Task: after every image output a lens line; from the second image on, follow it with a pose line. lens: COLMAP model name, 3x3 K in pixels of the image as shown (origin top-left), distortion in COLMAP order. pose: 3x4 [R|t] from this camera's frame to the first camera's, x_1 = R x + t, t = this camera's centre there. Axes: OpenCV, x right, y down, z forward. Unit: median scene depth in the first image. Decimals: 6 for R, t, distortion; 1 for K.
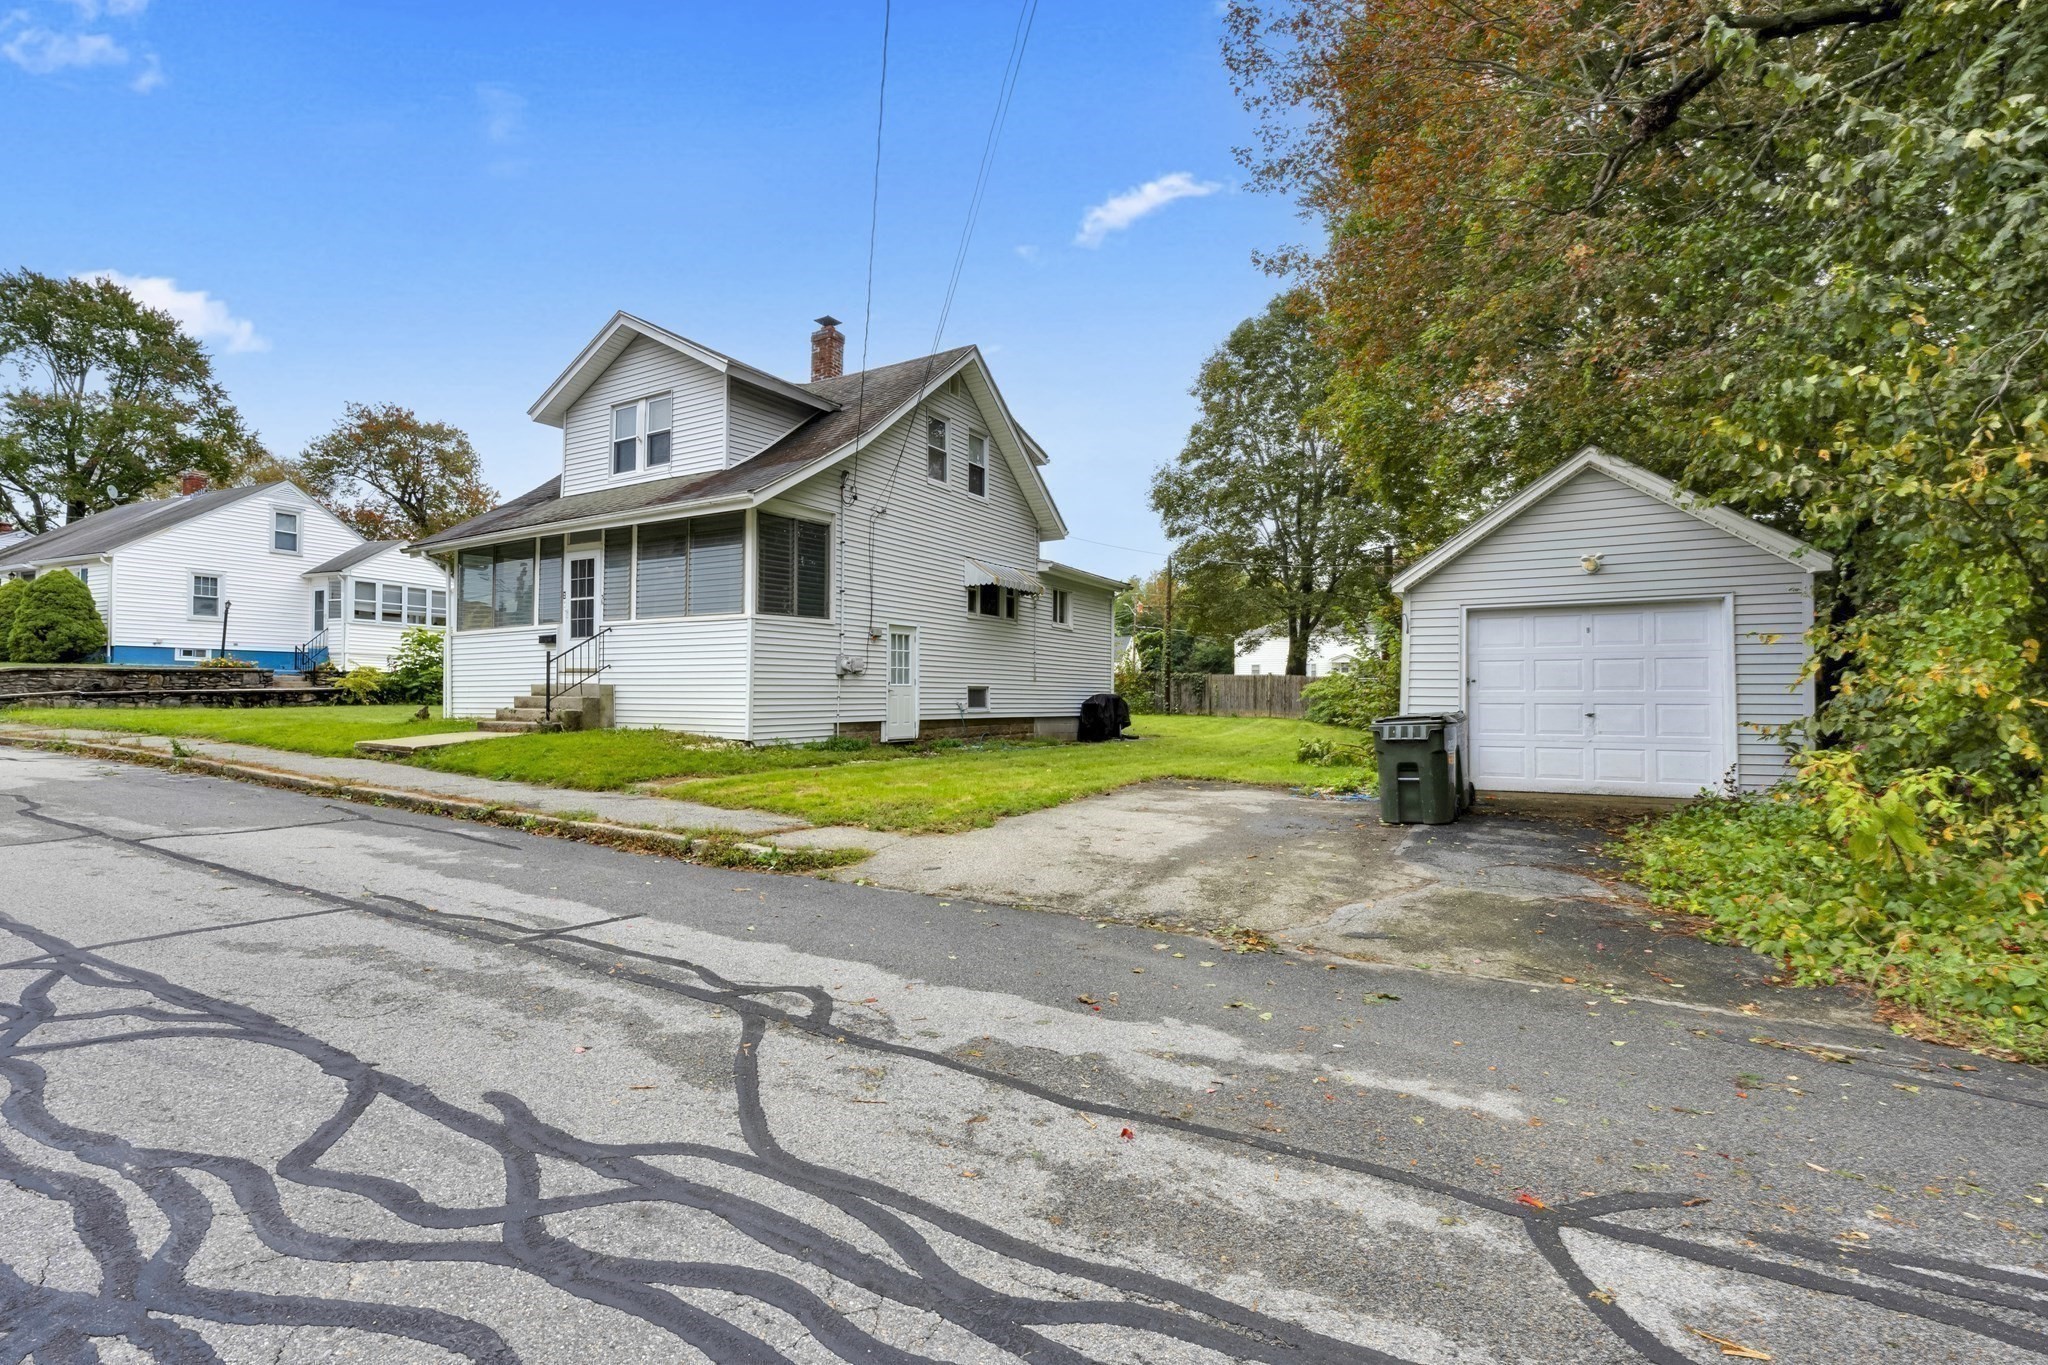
lens RADIAL K [[931.9, 0, 1027.9], [0, 931.9, 690.0], [0, 0, 1]] dist [-0.000961, -0.000126]
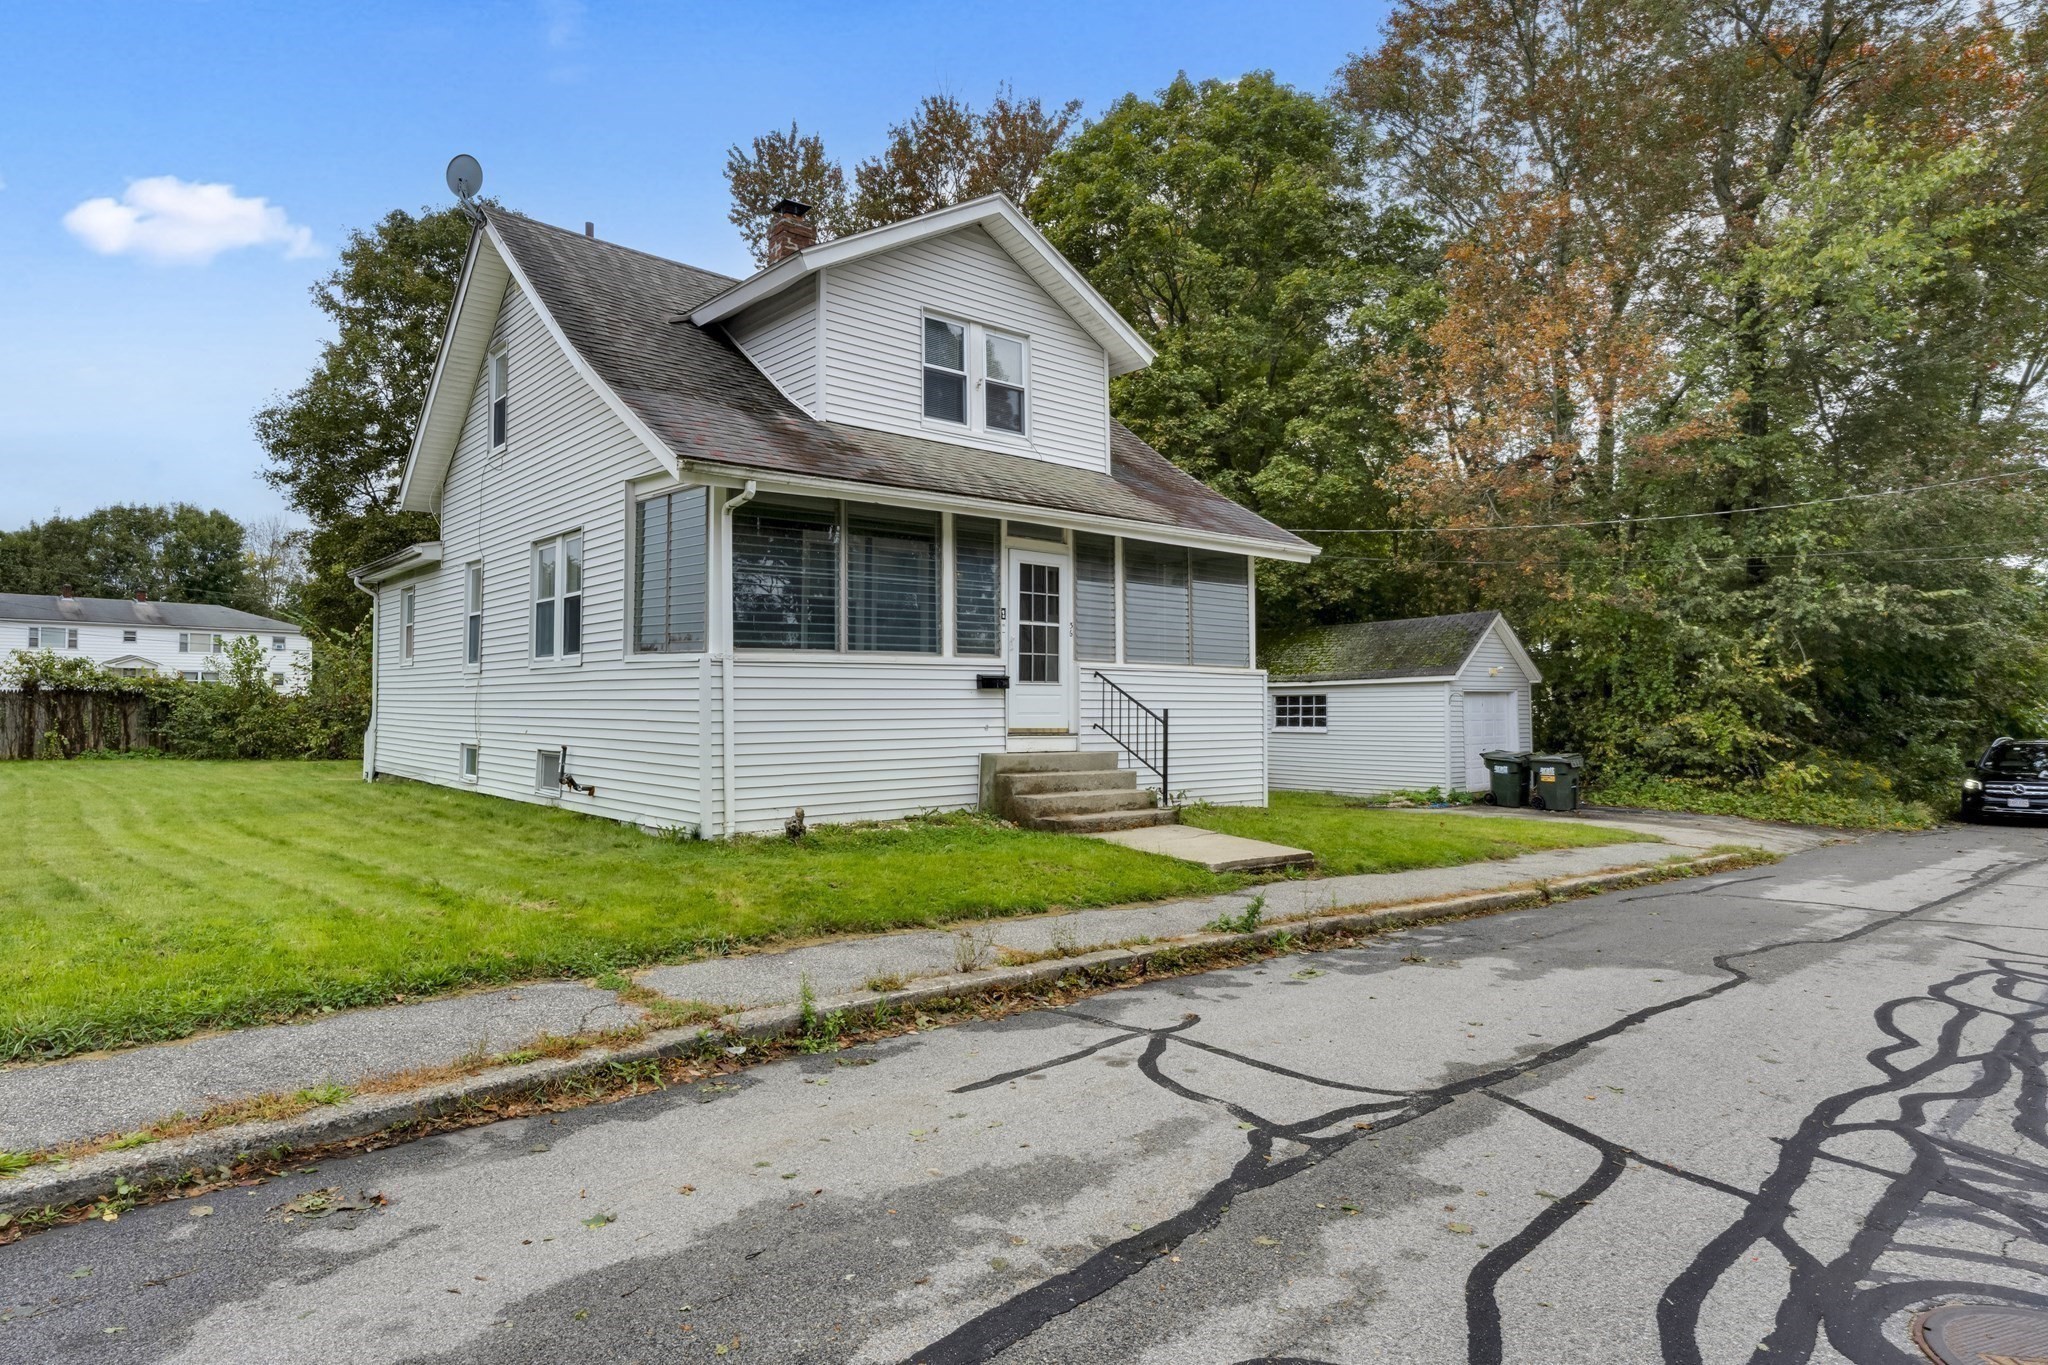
lens RADIAL K [[1149.6, 0, 1024.0], [0, 1149.6, 682.5], [0, 0, 1]] dist [0.019277, -0.000051]
pose [[0.322672, 0.011901, 0.946436, -1.254212], [-0.007496, 0.999922, -0.010018, -0.047415], [-0.946481, -0.003862, 0.322736, 0.737982]]
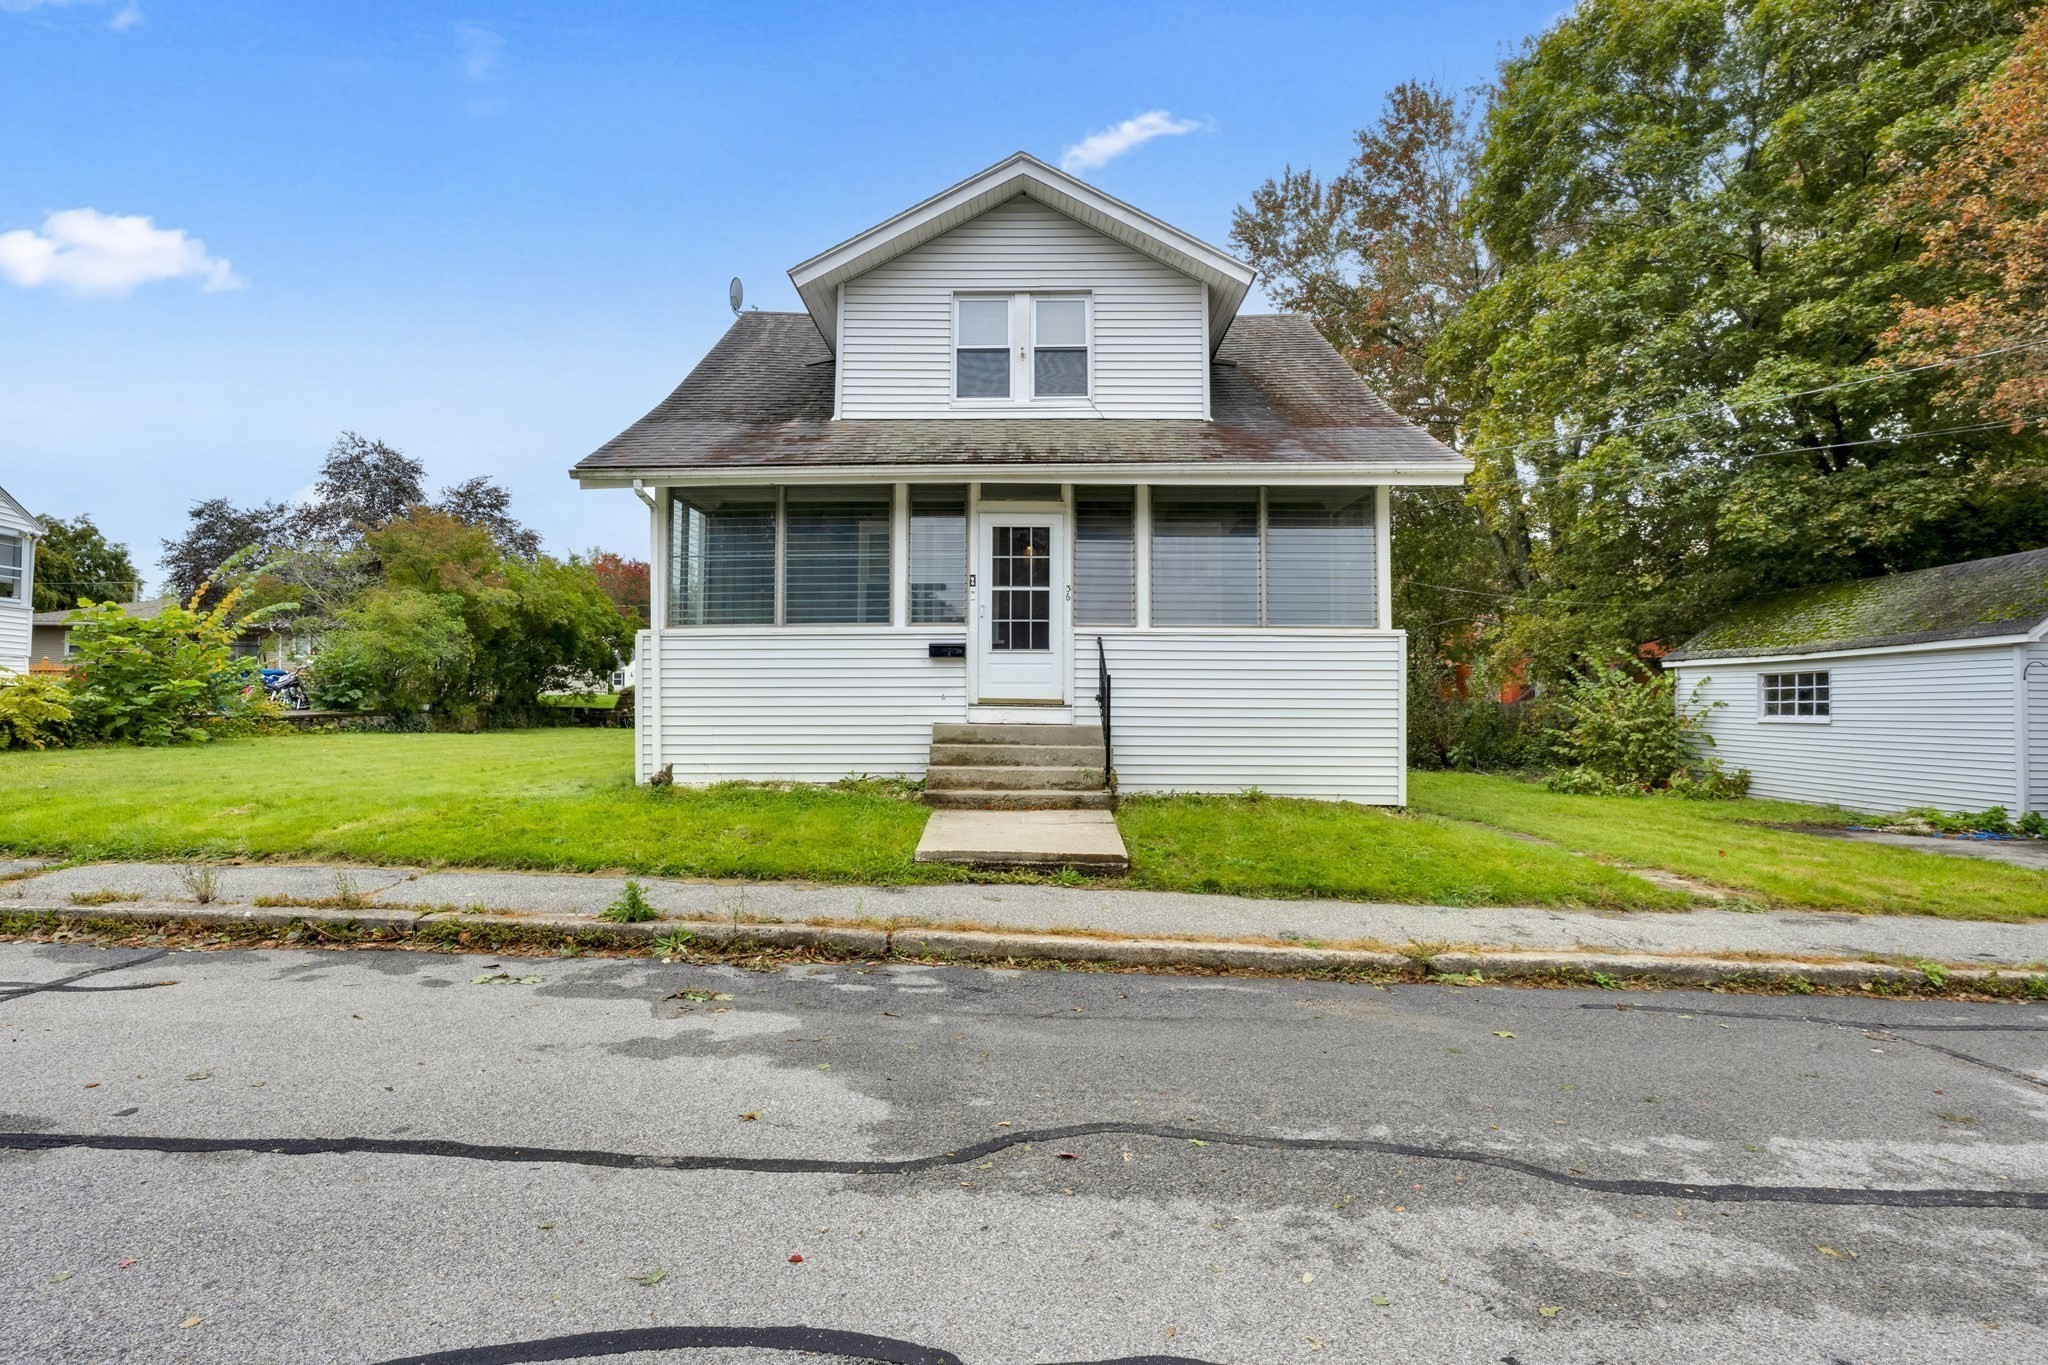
lens RADIAL K [[931.9, 0, 1027.9], [0, 931.9, 690.0], [0, 0, 1]] dist [-0.000961, -0.000126]
pose [[0.871628, 0.002672, 0.490160, -0.779354], [-0.001560, 0.999995, -0.002676, -0.027354], [-0.490165, 0.001568, 0.871628, 0.441271]]
